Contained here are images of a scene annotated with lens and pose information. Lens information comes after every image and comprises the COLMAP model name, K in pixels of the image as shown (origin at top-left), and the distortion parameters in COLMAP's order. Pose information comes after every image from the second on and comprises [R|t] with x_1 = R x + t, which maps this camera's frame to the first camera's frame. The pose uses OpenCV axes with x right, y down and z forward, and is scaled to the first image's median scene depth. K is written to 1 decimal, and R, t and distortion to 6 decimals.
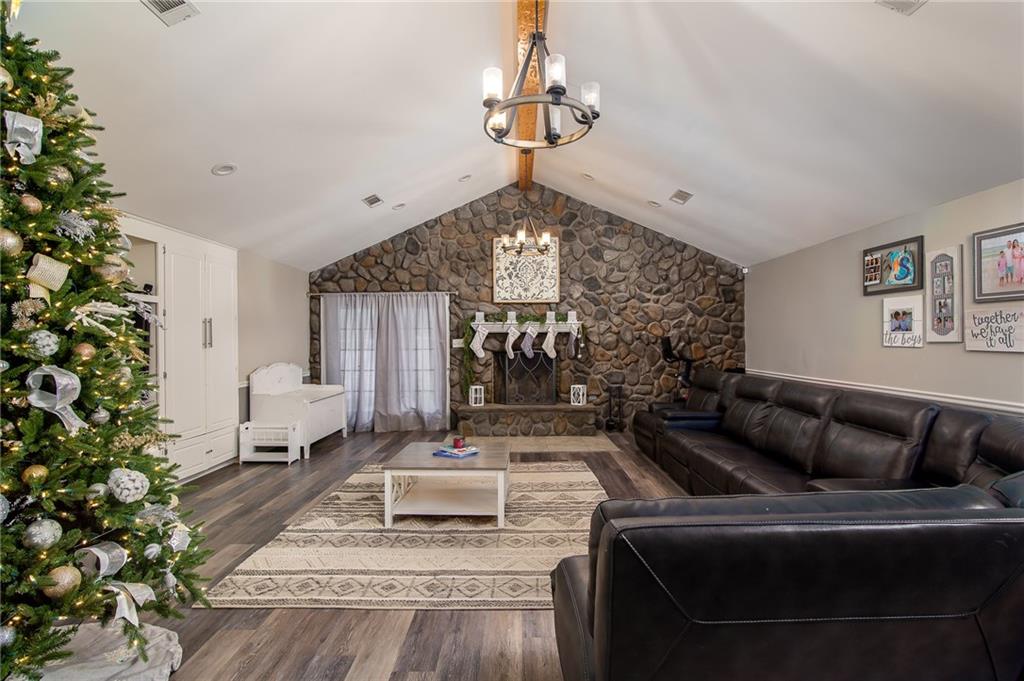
lens RADIAL K [[510.9, 0, 514.9], [0, 510.9, 335.4], [0, 0, 1]] dist [-0.023817, 0.002506]
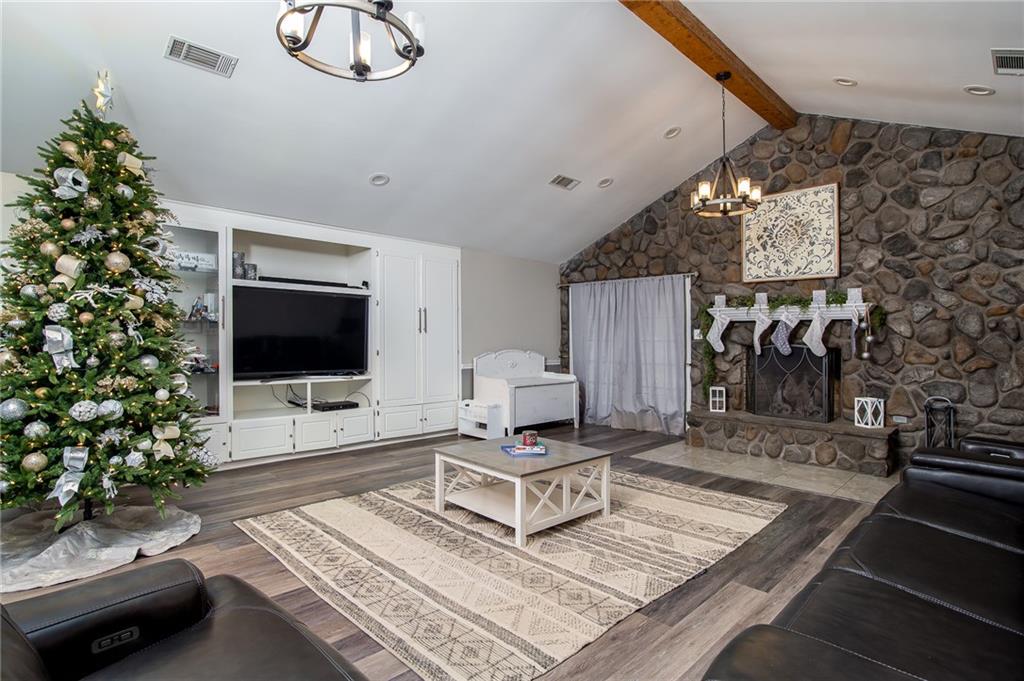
lens RADIAL K [[510.9, 0, 512.8], [0, 510.9, 338.5], [0, 0, 1]] dist [-0.023817, 0.002506]
pose [[0.706491, 0.013341, -0.707596, 0.263381], [-0.008246, 0.999910, 0.010620, 0.016005], [0.707674, -0.001668, 0.706537, 0.199817]]
